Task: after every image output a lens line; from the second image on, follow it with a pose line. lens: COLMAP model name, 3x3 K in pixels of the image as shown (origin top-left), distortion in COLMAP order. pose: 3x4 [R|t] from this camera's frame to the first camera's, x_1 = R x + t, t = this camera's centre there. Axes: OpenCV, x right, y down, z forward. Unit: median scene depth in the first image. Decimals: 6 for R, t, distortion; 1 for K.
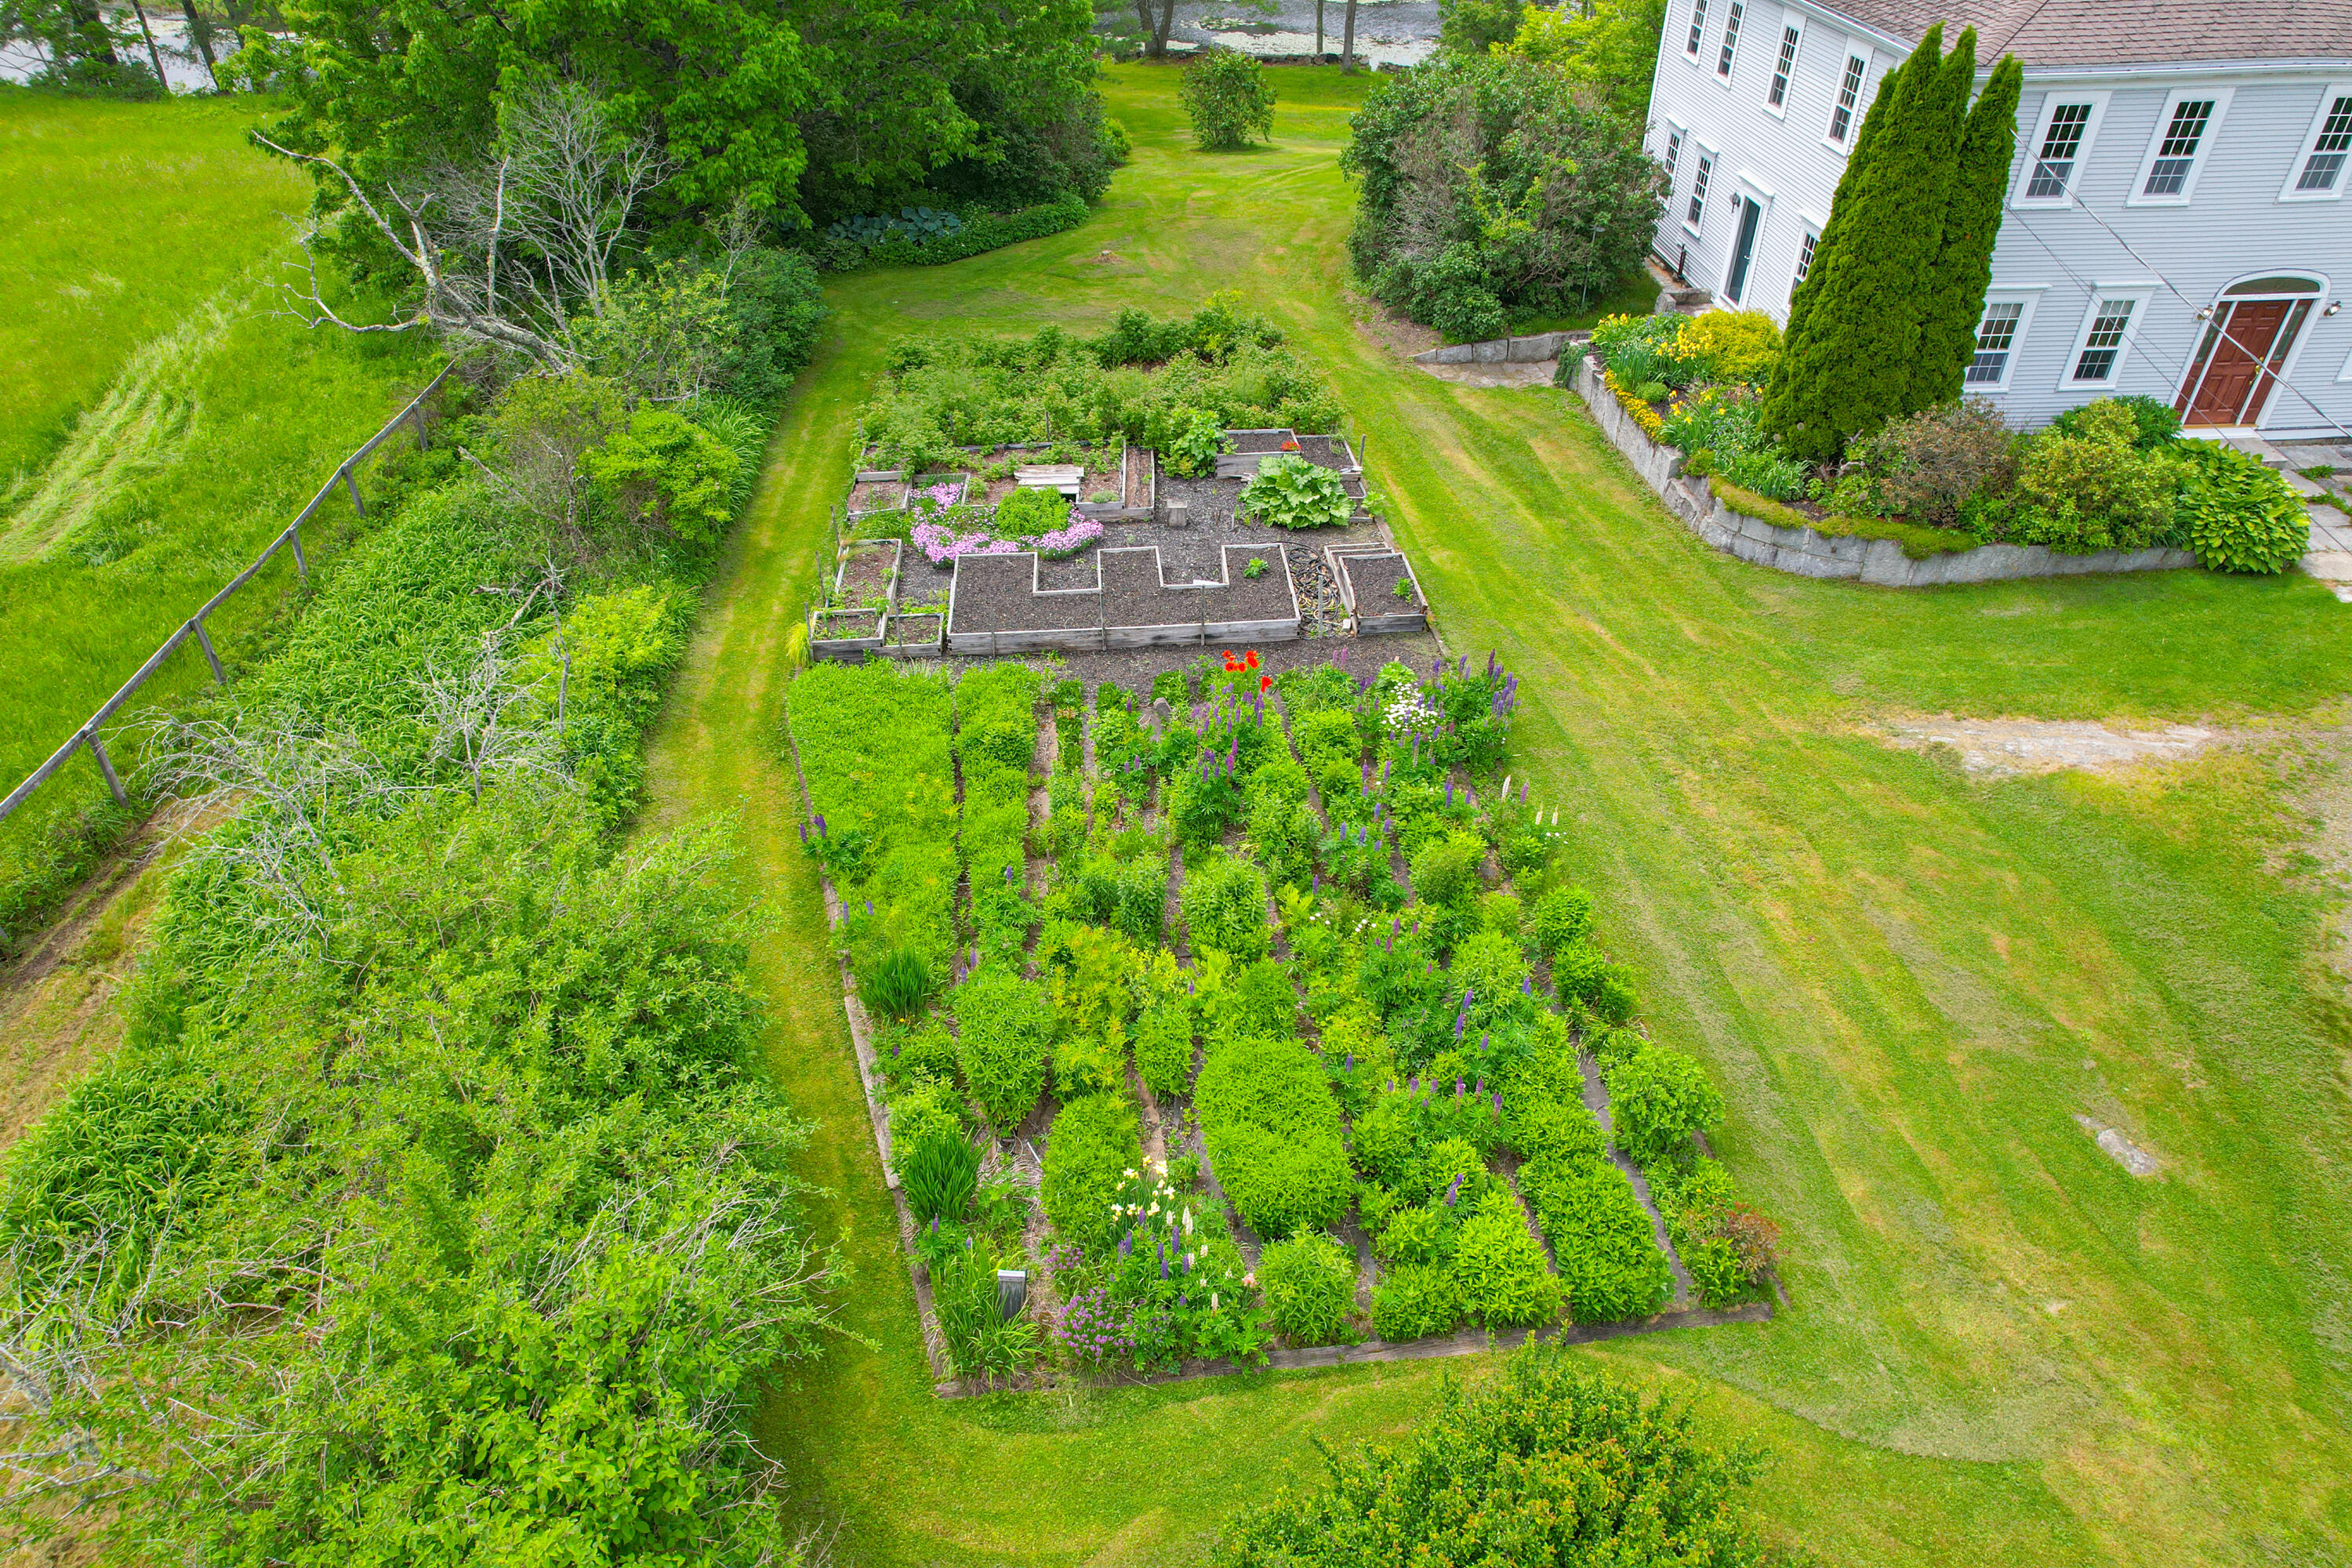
lens RADIAL K [[1513.5, 0, 1133.9], [0, 1513.5, 792.3], [0, 0, 1]] dist [-0.066726, 0.045317]
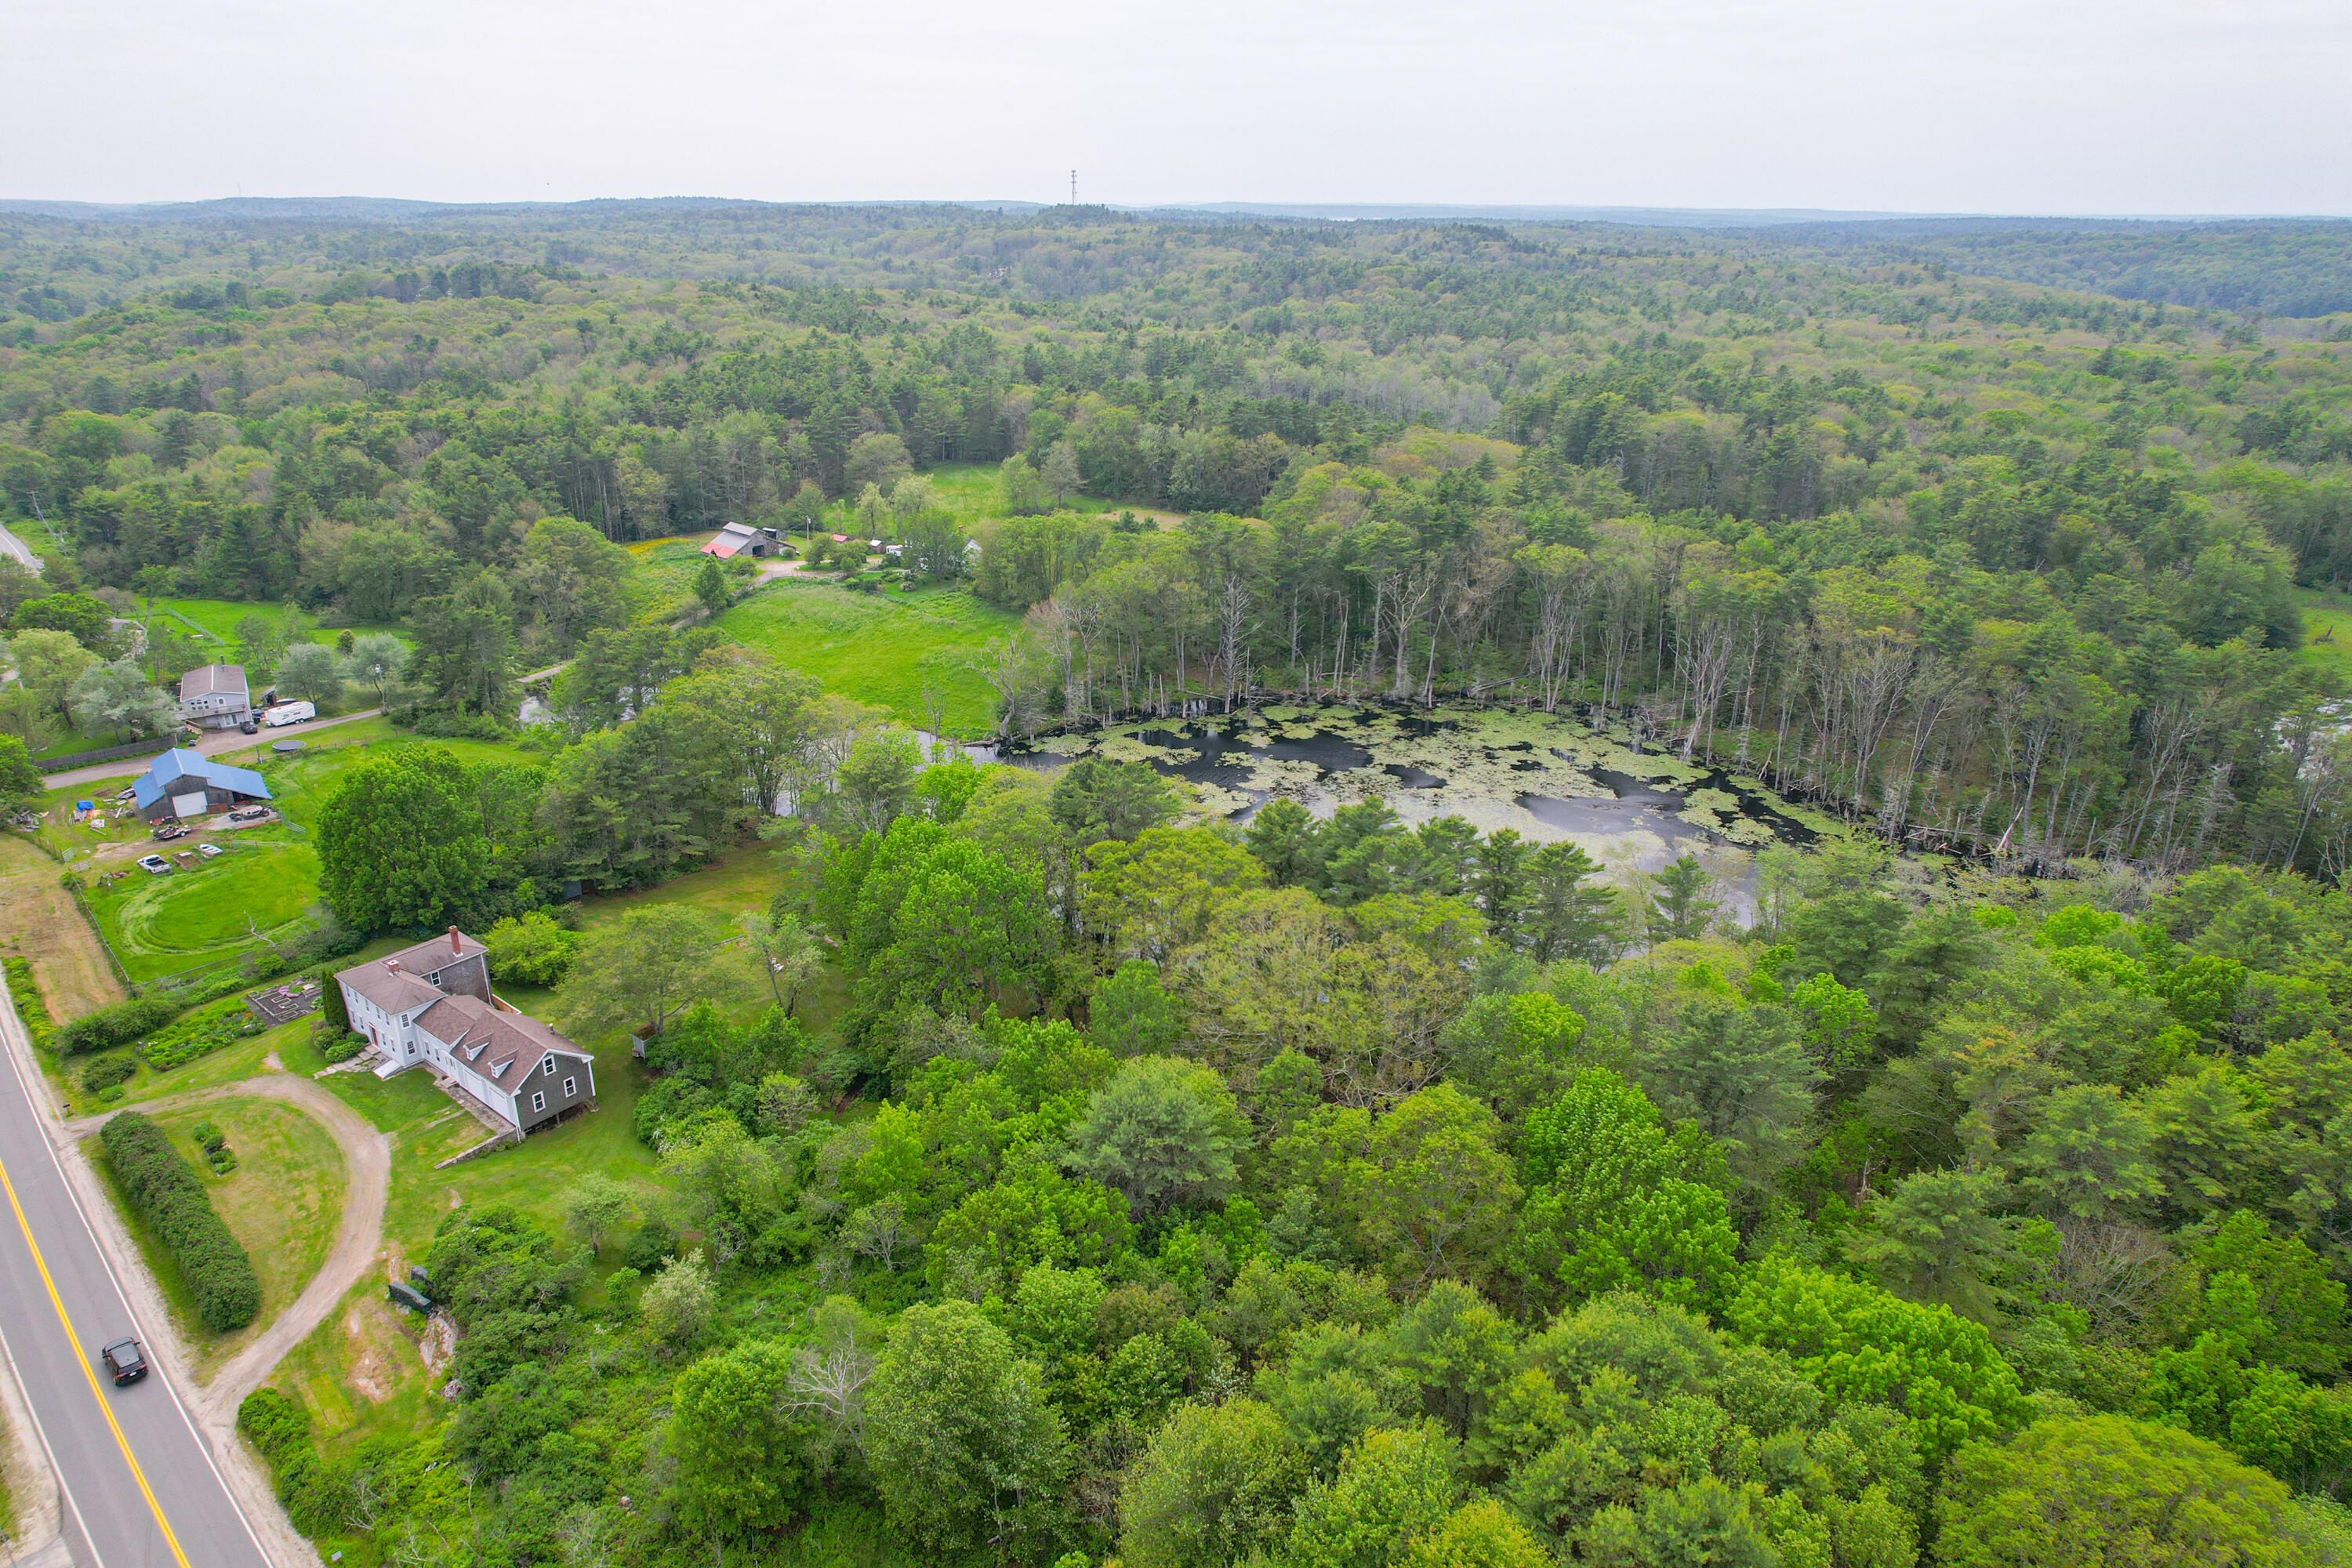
lens RADIAL K [[1513.5, 0, 1185.1], [0, 1513.5, 776.6], [0, 0, 1]] dist [-0.066726, 0.045317]
pose [[0.738580, 0.255418, -0.623907, 6.887870], [-0.423461, 0.895868, -0.134538, -1.871779], [0.524575, 0.363568, 0.769831, -2.379863]]
